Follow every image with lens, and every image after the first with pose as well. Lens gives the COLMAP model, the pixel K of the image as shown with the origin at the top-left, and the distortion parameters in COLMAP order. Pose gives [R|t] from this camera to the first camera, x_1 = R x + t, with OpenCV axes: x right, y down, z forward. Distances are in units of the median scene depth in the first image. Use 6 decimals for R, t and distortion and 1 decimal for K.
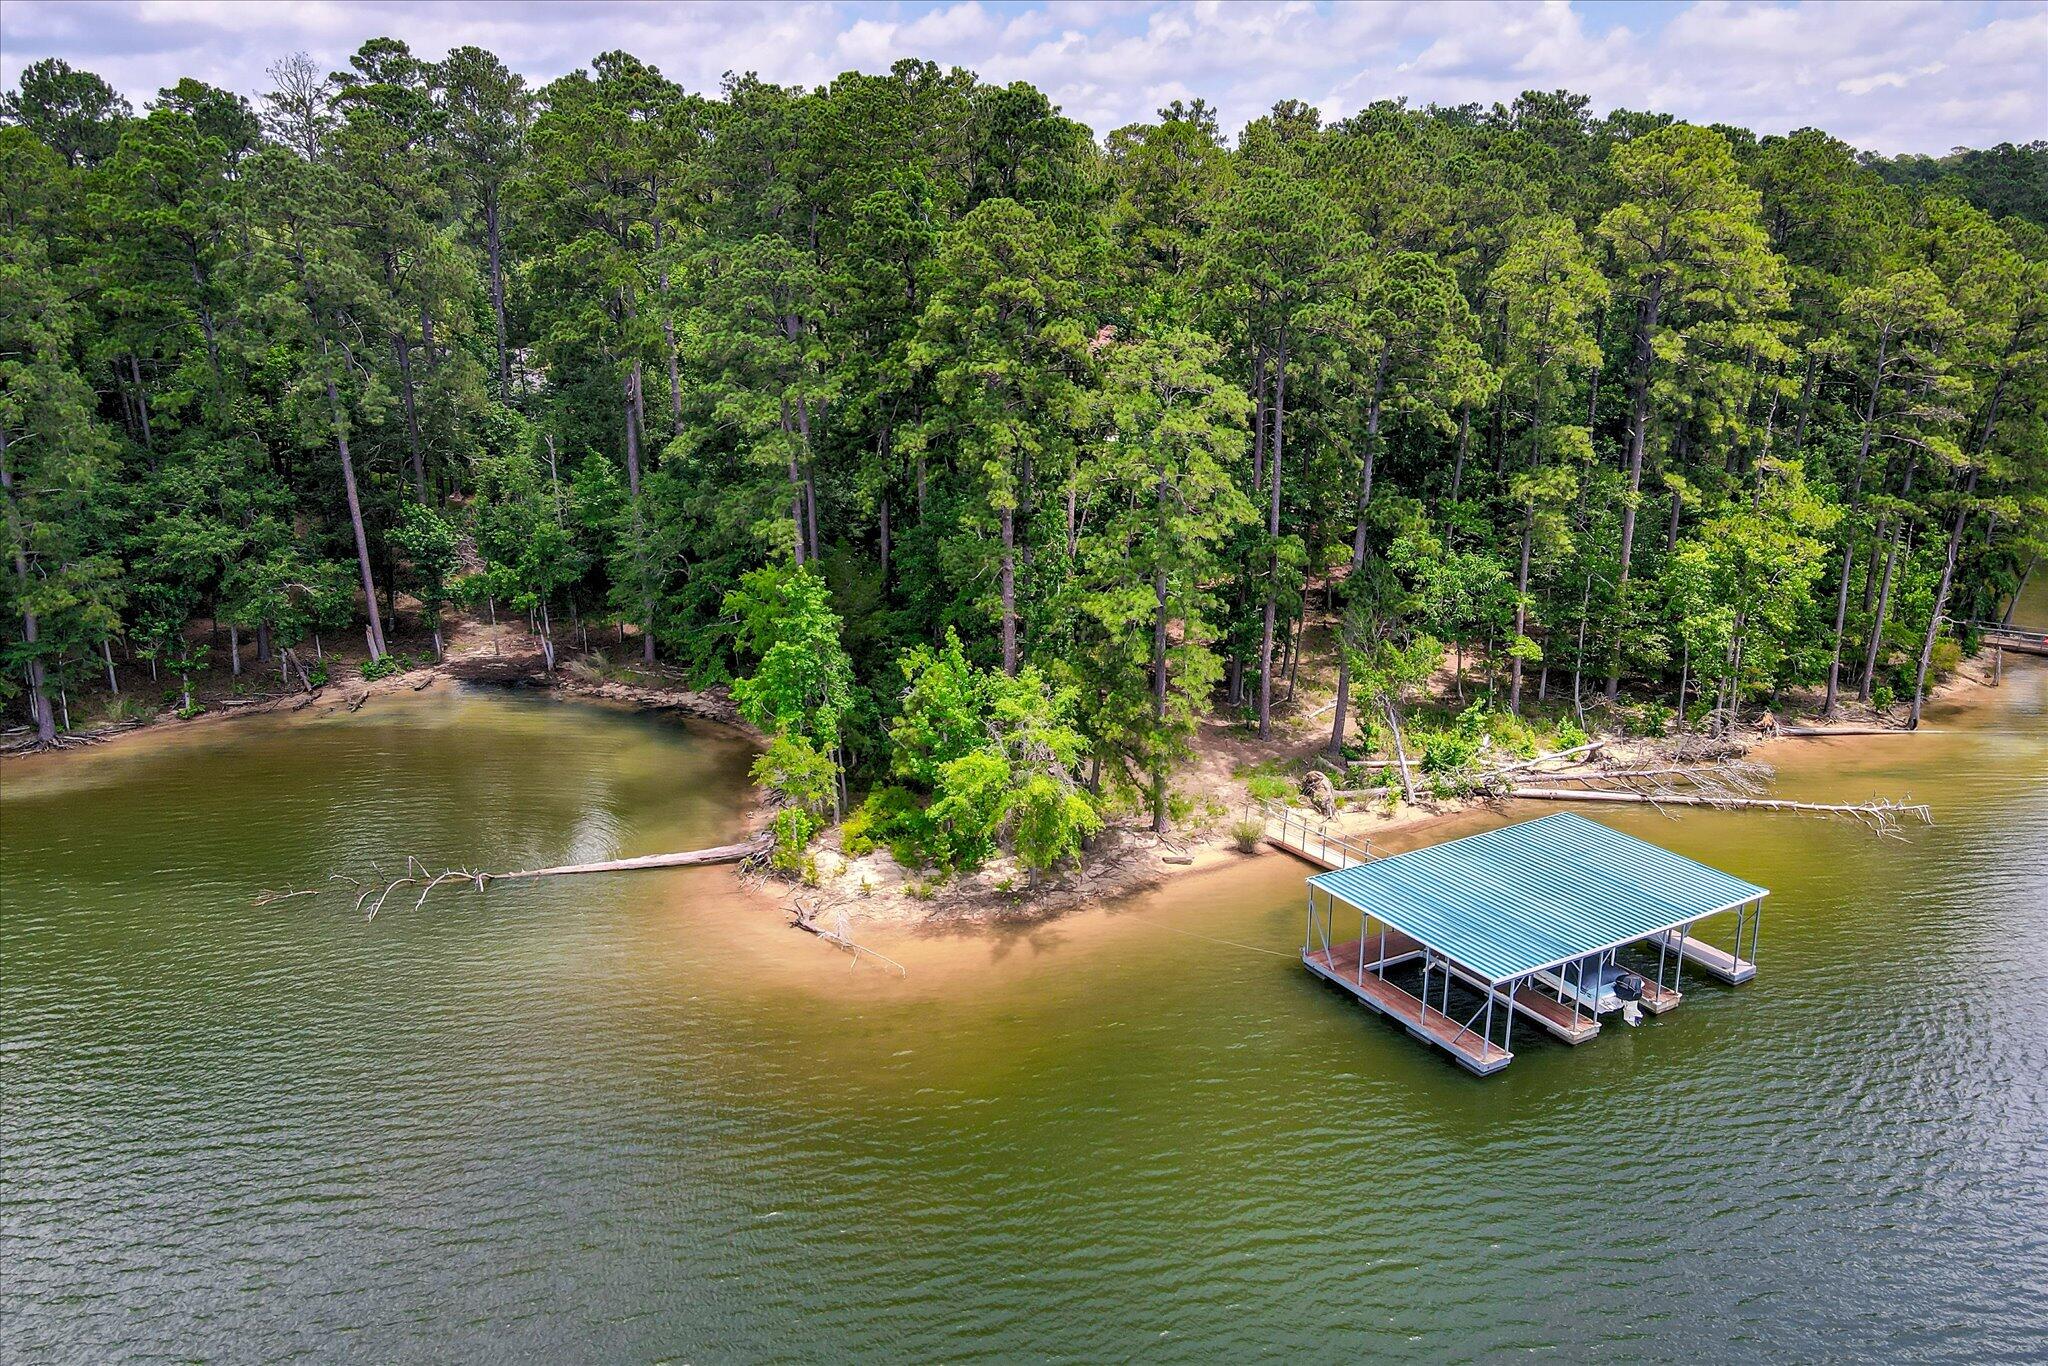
lens RADIAL K [[1443.9, 0, 1024.0], [0, 1443.9, 683.0], [0, 0, 1]] dist [0.002564, 0.003787]
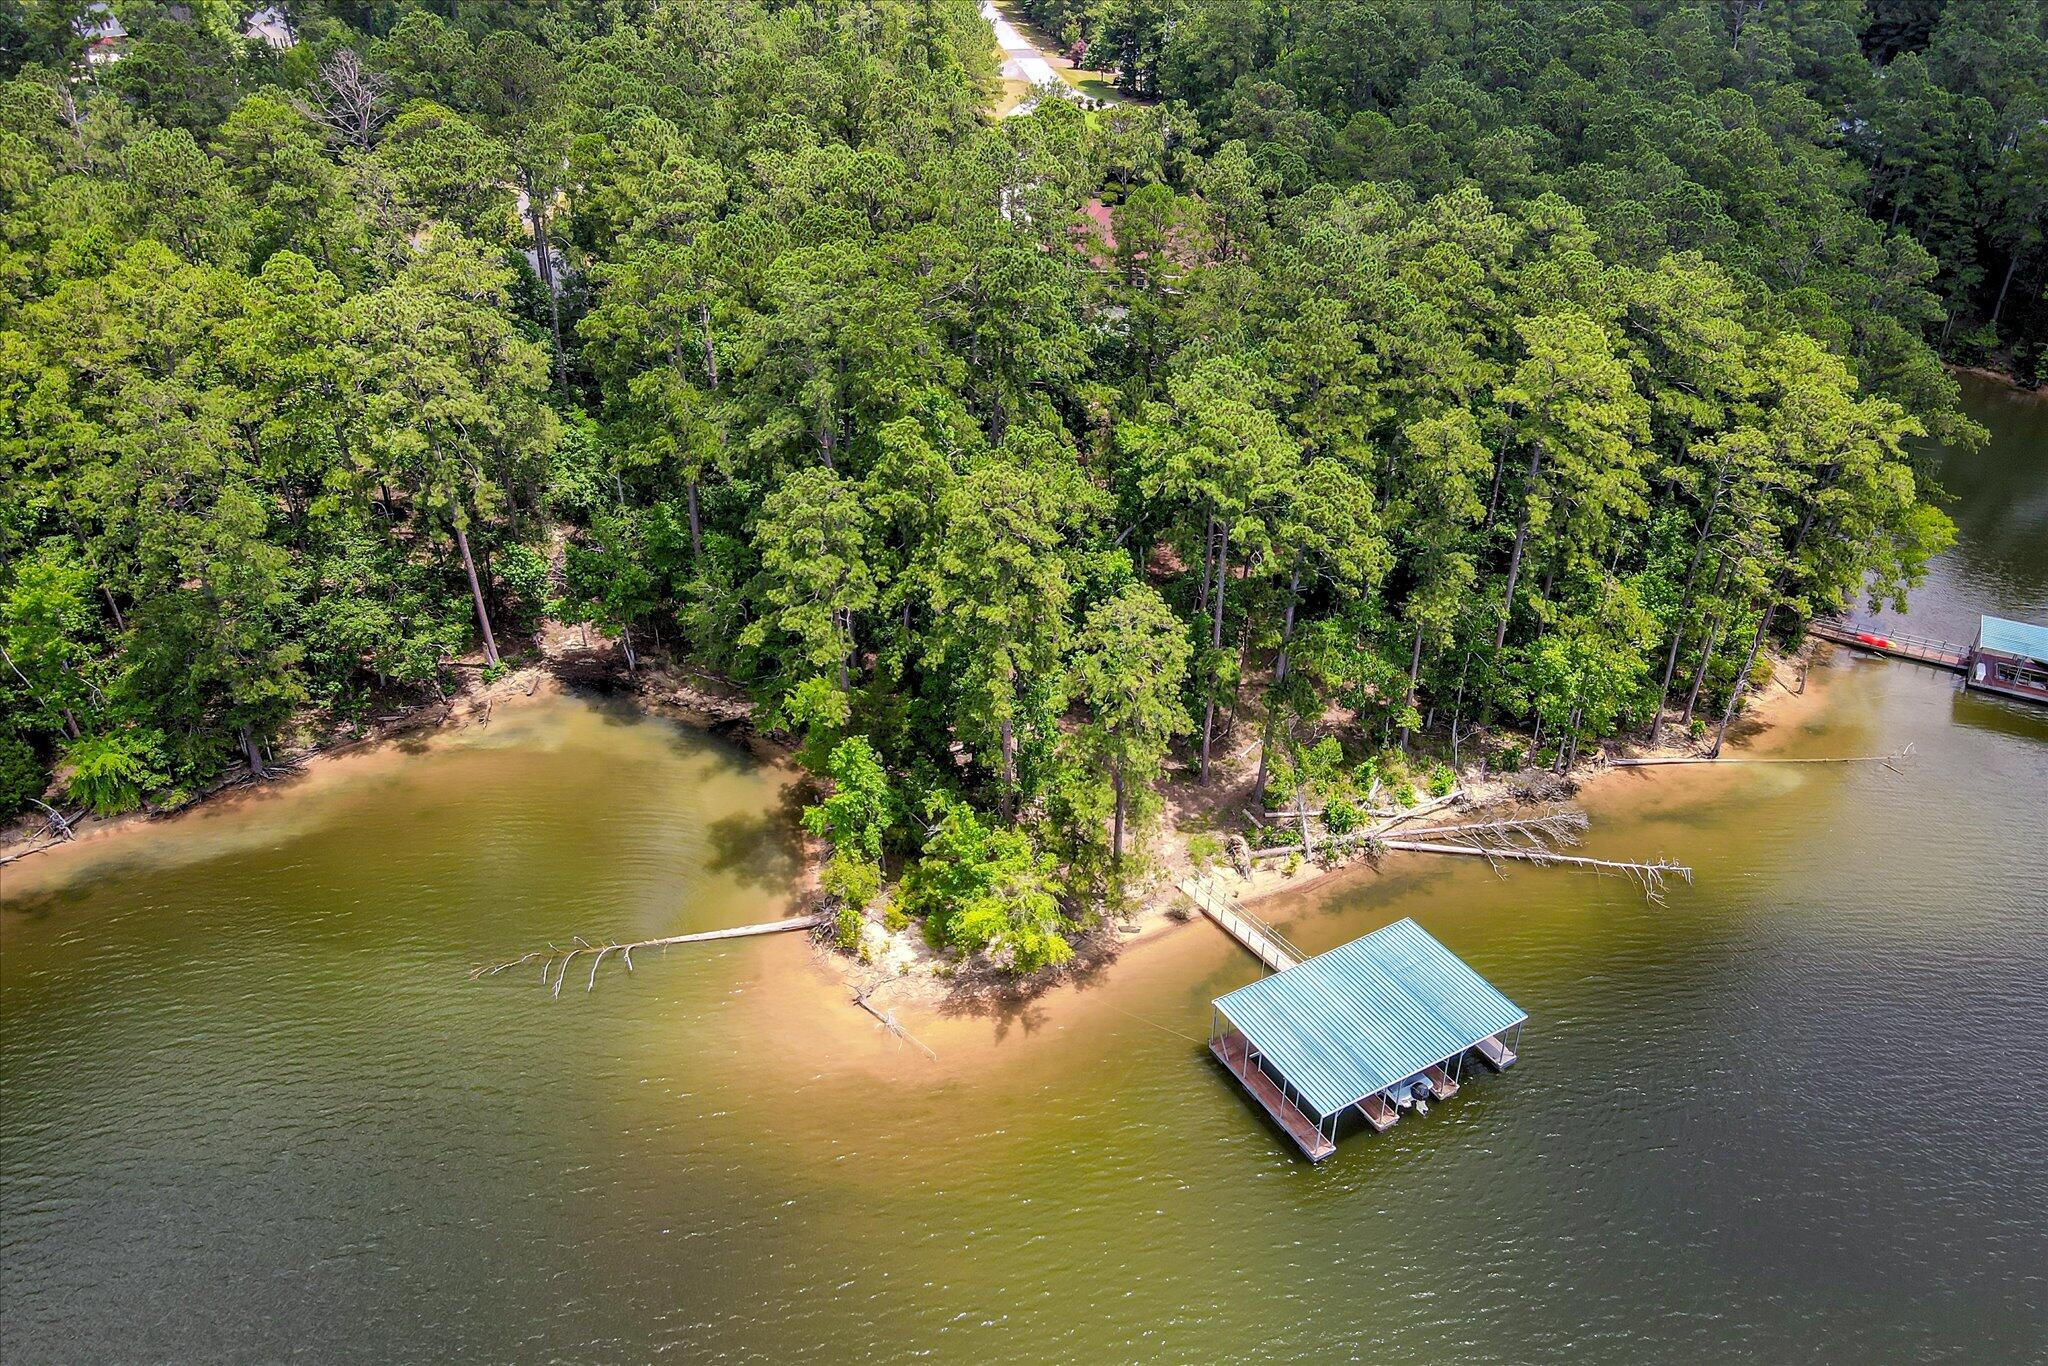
lens RADIAL K [[1410.6, 0, 1019.0], [0, 1410.6, 692.9], [0, 0, 1]] dist [0.001536, -0.027731]
pose [[0.999999, 0.001053, -0.000264, 0.001327], [-0.000944, 0.963874, 0.266356, -0.417568], [0.000534, -0.266356, 0.963875, -0.216362]]
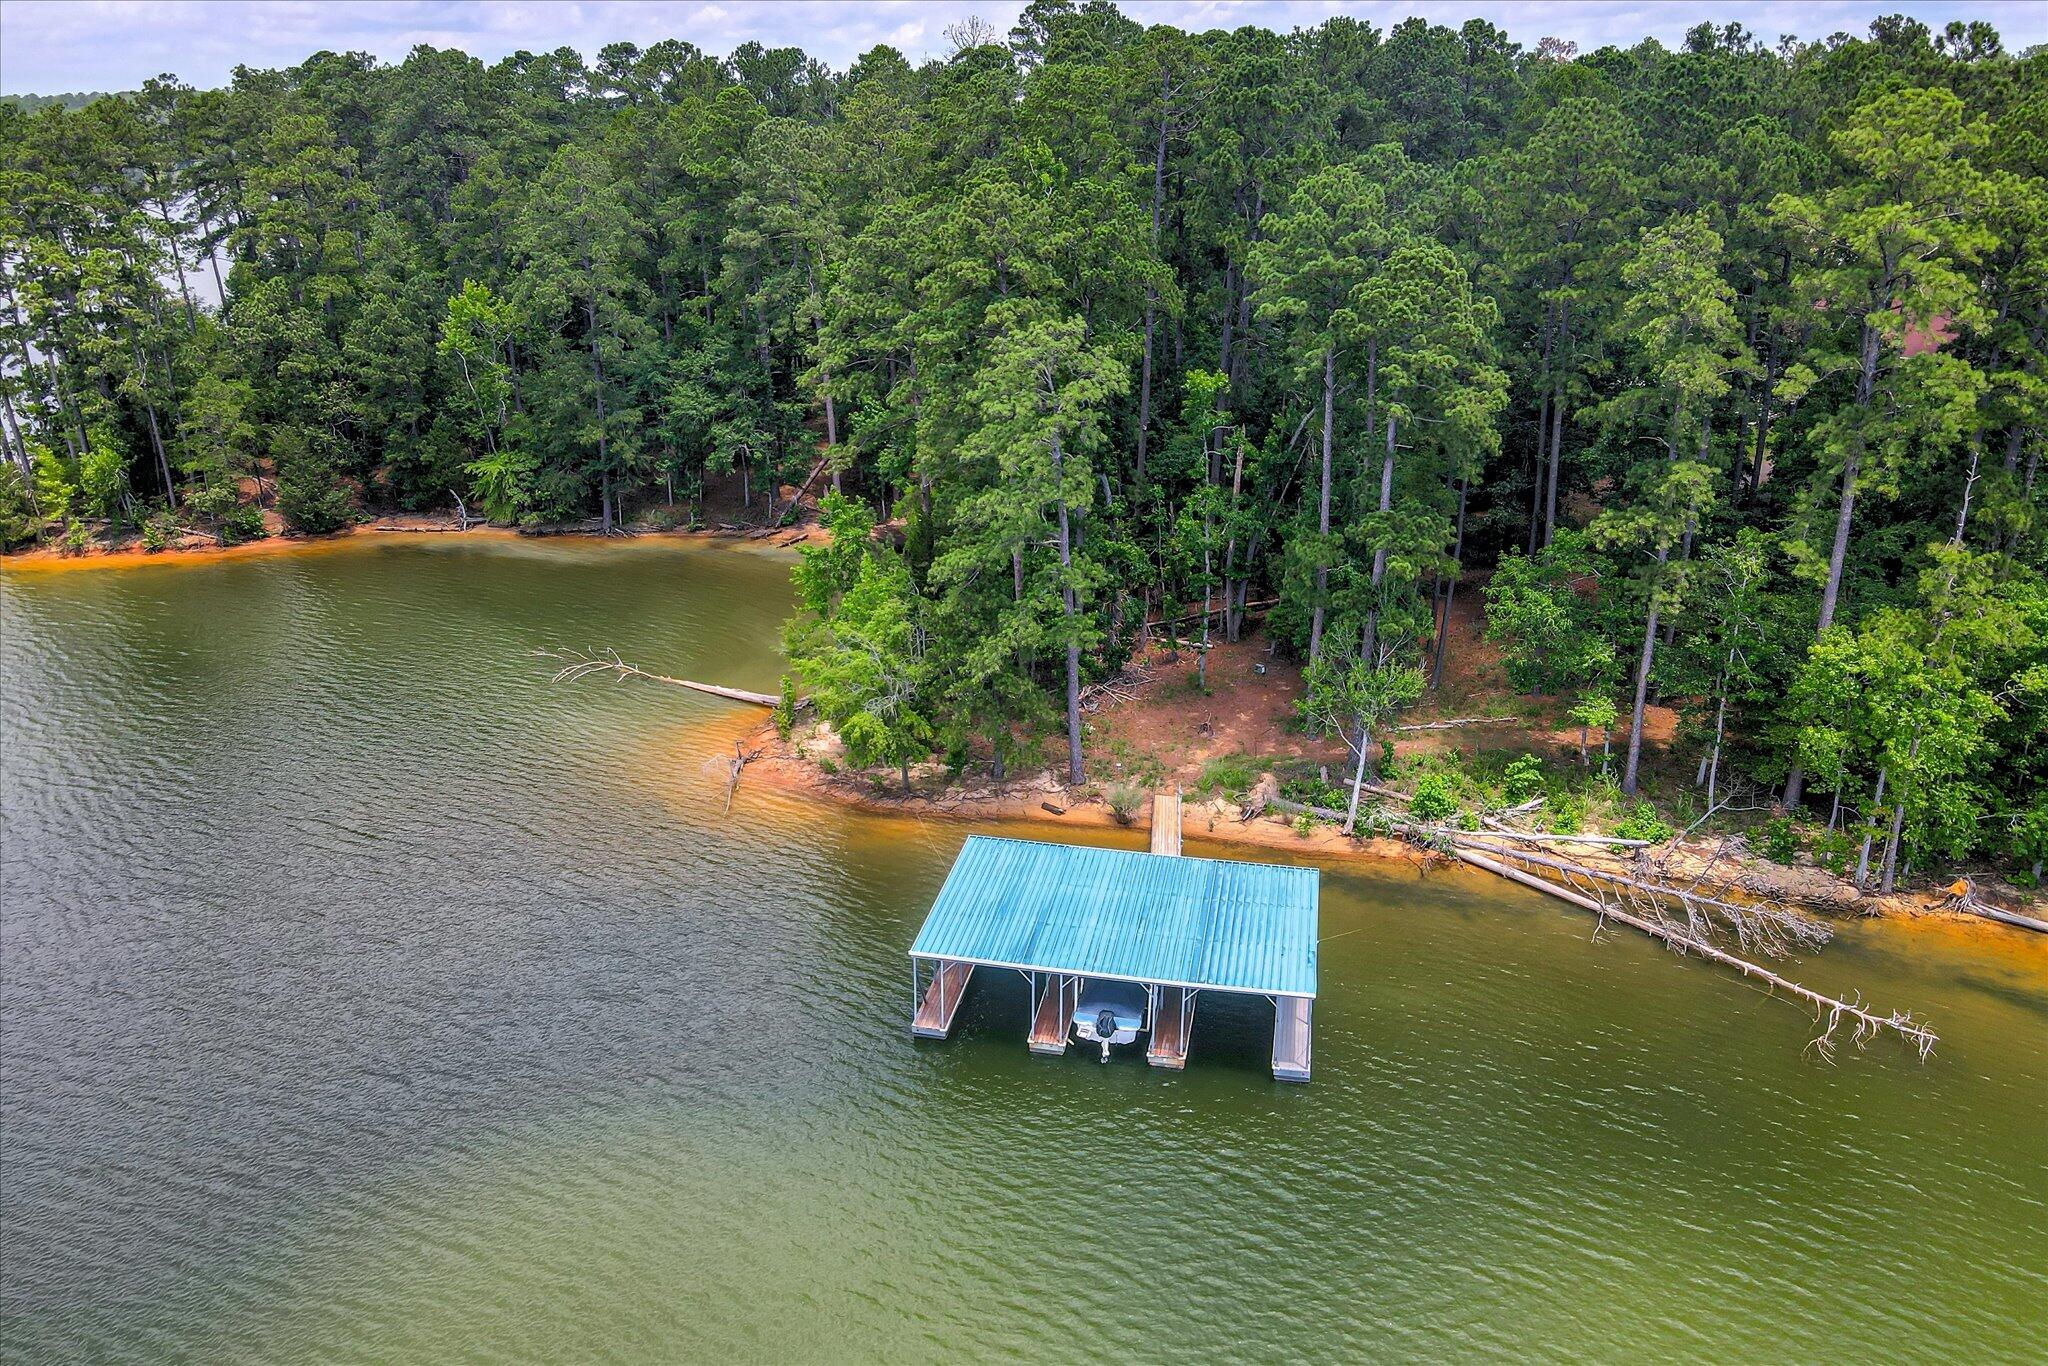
lens RADIAL K [[1443.9, 0, 1024.0], [0, 1443.9, 683.0], [0, 0, 1]] dist [0.002564, 0.003787]
pose [[0.758555, 0.232477, -0.608727, 0.673765], [-0.185973, 0.972575, 0.139686, -0.106915], [0.624507, 0.007247, 0.780986, 0.132731]]
